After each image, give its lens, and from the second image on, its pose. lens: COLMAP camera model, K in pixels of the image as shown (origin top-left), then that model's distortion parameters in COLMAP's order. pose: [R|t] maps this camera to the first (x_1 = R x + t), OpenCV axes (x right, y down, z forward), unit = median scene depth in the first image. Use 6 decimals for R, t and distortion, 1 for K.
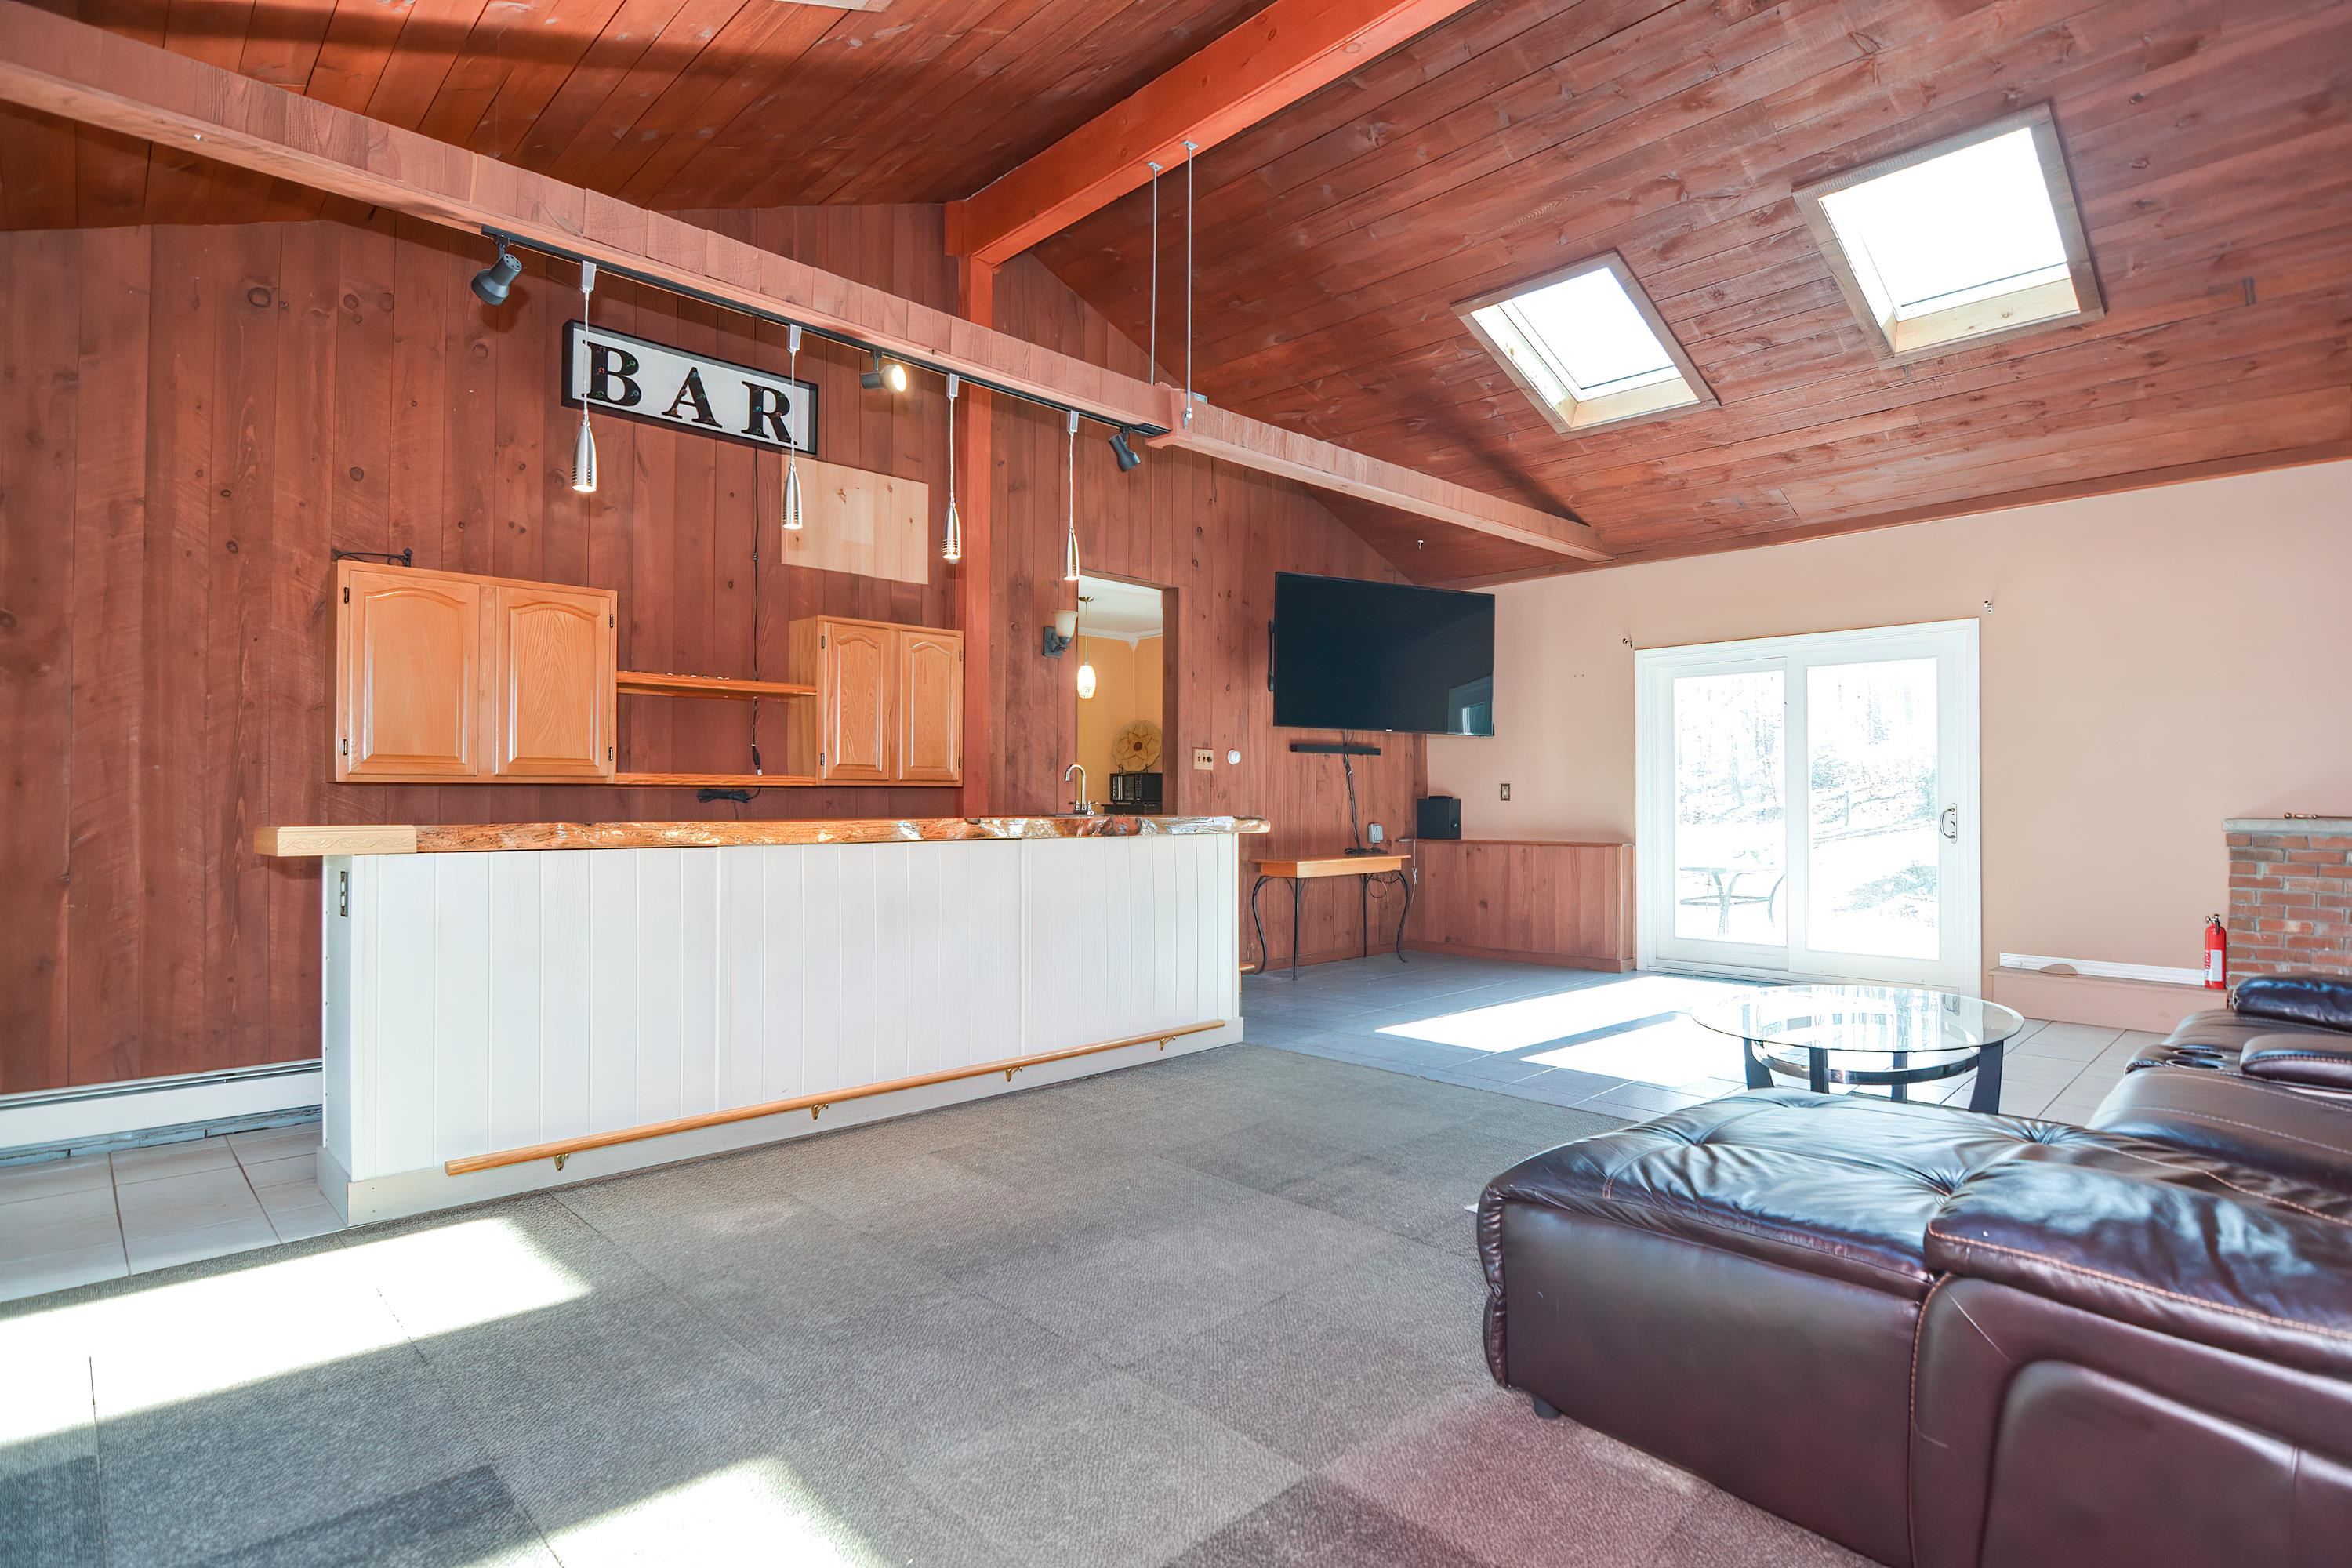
lens RADIAL K [[1155.9, 0, 1171.5], [0, 1155.9, 790.9], [0, 0, 1]] dist [-0.027956, -0.001751]
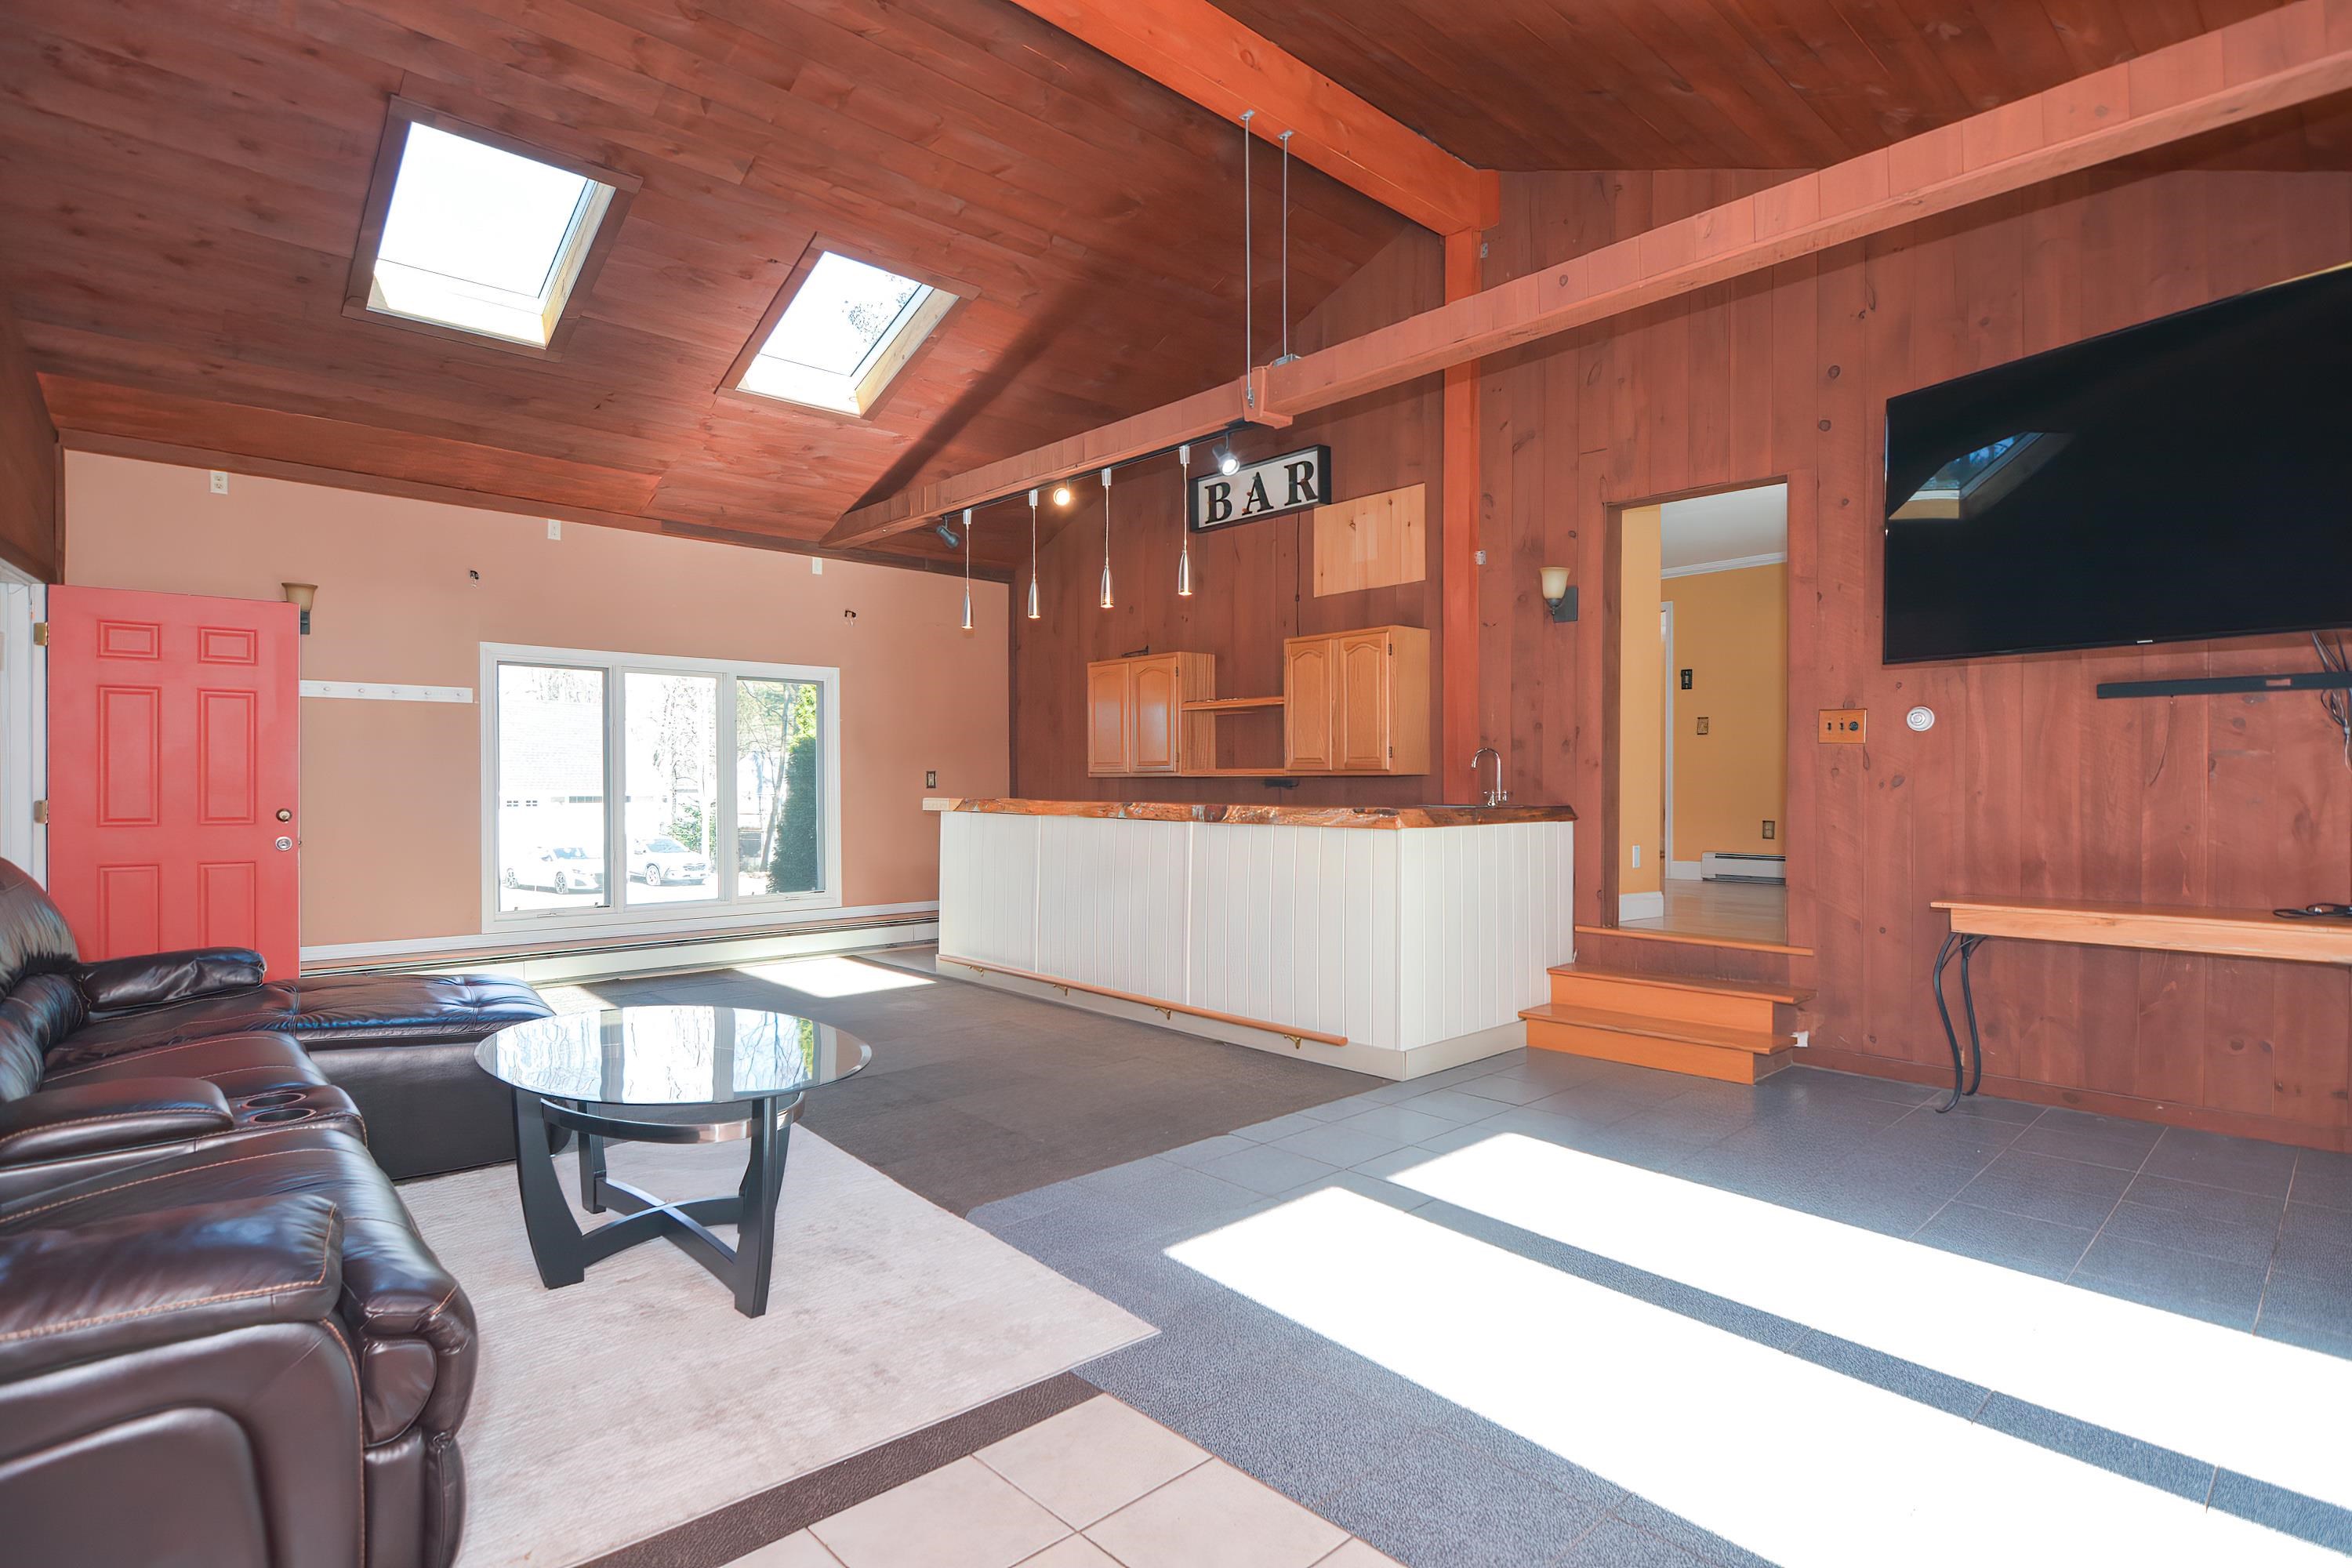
lens RADIAL K [[1155.9, 0, 1180.0], [0, 1155.9, 791.9], [0, 0, 1]] dist [-0.027956, -0.001751]
pose [[-0.020013, 0.003109, -0.999795, 0.950544], [0.002742, 0.999992, 0.003054, 0.007829], [0.999796, -0.002680, -0.020022, 0.920935]]
